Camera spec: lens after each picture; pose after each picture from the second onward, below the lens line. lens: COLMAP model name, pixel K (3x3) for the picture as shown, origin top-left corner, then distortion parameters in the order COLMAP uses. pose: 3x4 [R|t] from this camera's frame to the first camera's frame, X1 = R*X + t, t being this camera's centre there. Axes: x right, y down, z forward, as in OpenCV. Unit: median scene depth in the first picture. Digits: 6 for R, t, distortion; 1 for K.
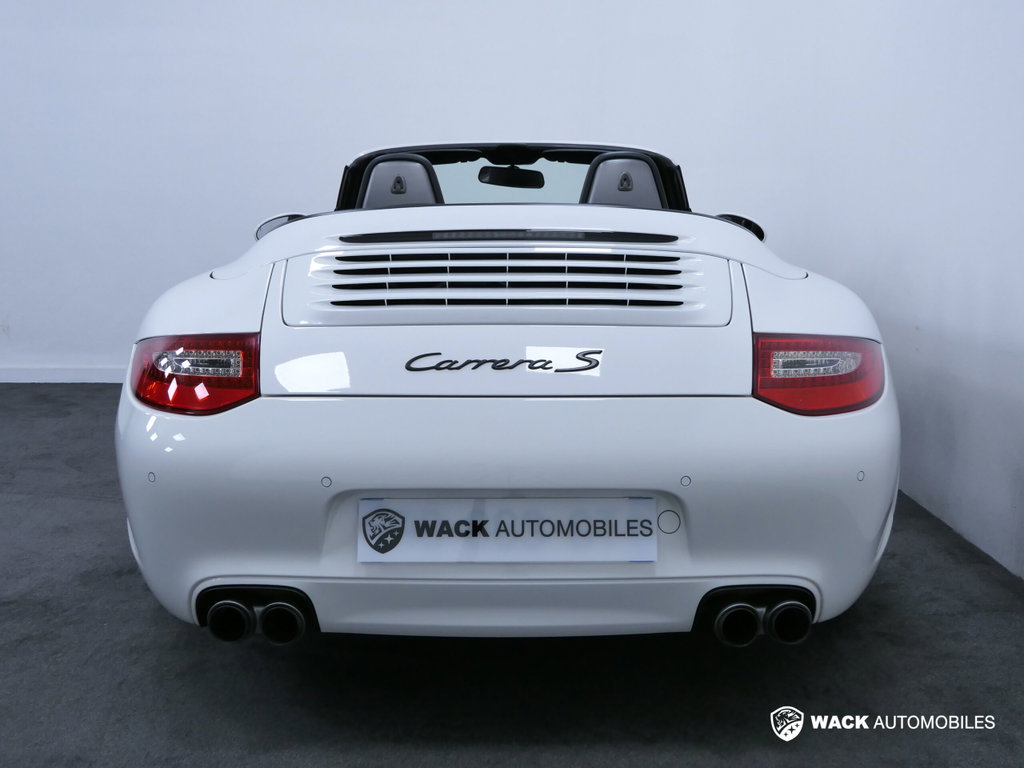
lens RADIAL K [[1076.1, 0, 512.0], [0, 1076.1, 381.8], [0, 0, 1]] dist [-0.006266, 0.000000]
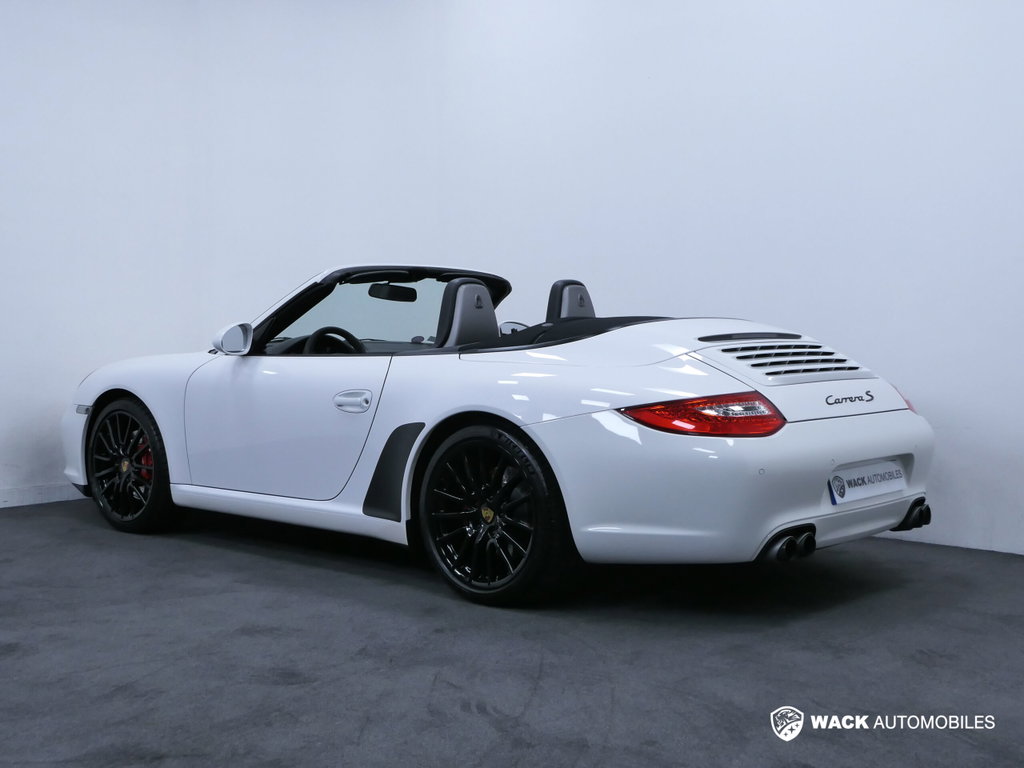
lens RADIAL K [[1375.5, 0, 510.8], [0, 1375.5, 382.7], [0, 0, 1]] dist [-0.128070, 0.000000]
pose [[0.670944, -0.036465, 0.740611, -2.138468], [0.117096, 0.991468, -0.057265, 0.022623], [-0.732204, 0.125144, 0.669490, -0.209391]]
